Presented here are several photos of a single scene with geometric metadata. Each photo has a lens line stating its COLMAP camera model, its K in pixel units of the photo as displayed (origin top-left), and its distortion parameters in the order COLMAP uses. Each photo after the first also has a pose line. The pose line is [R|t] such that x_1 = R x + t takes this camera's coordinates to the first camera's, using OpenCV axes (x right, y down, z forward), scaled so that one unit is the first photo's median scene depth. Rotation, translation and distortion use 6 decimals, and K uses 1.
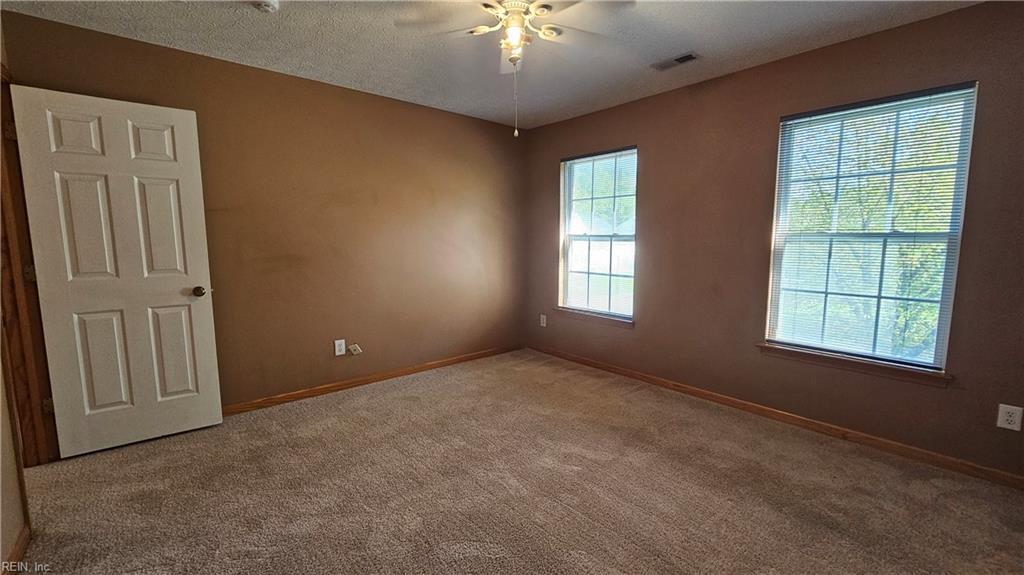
lens RADIAL K [[420.0, 0, 508.0], [0, 420.0, 287.1], [0, 0, 1]] dist [-0.001648, -0.000115]
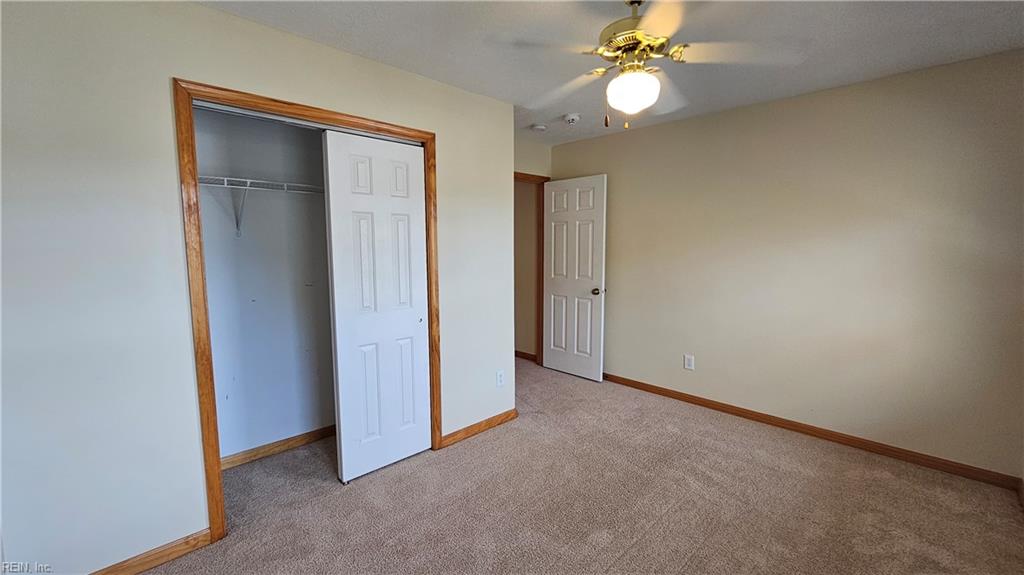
lens RADIAL K [[399.9, 0, 512.0], [0, 399.9, 287.5], [0, 0, 1]] dist [-0.047389, -0.000065]
pose [[0.103589, 0.094052, -0.990163, 0.670271], [-0.123922, 0.988983, 0.080975, -0.083887], [0.986870, 0.114314, 0.114103, 0.528880]]
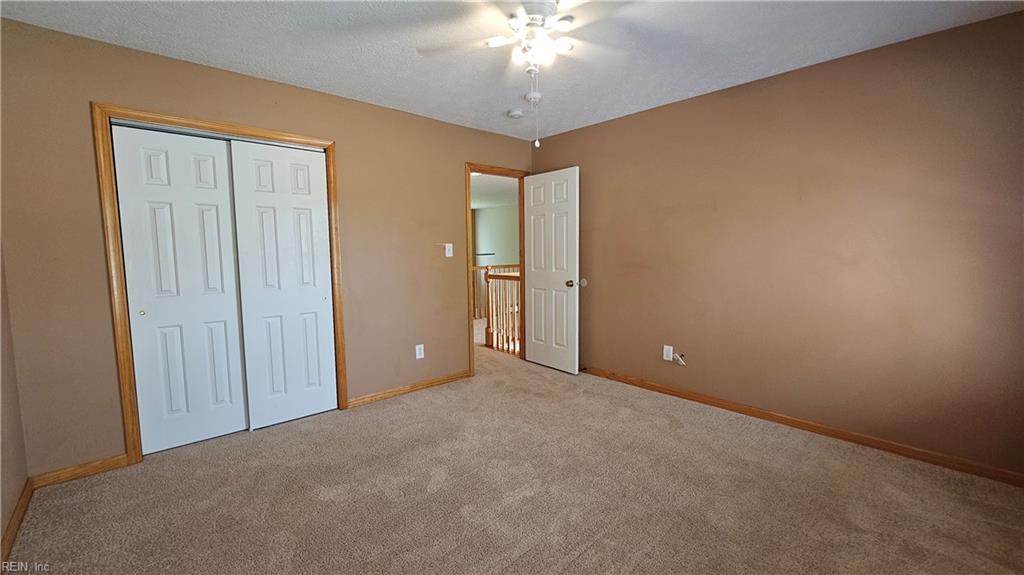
lens RADIAL K [[420.0, 0, 508.0], [0, 420.0, 287.1], [0, 0, 1]] dist [-0.001648, -0.000115]
pose [[0.034956, 0.091582, -0.995184, 0.784053], [-0.105453, 0.990571, 0.087453, -0.087221], [0.993810, 0.101889, 0.044284, 0.704444]]
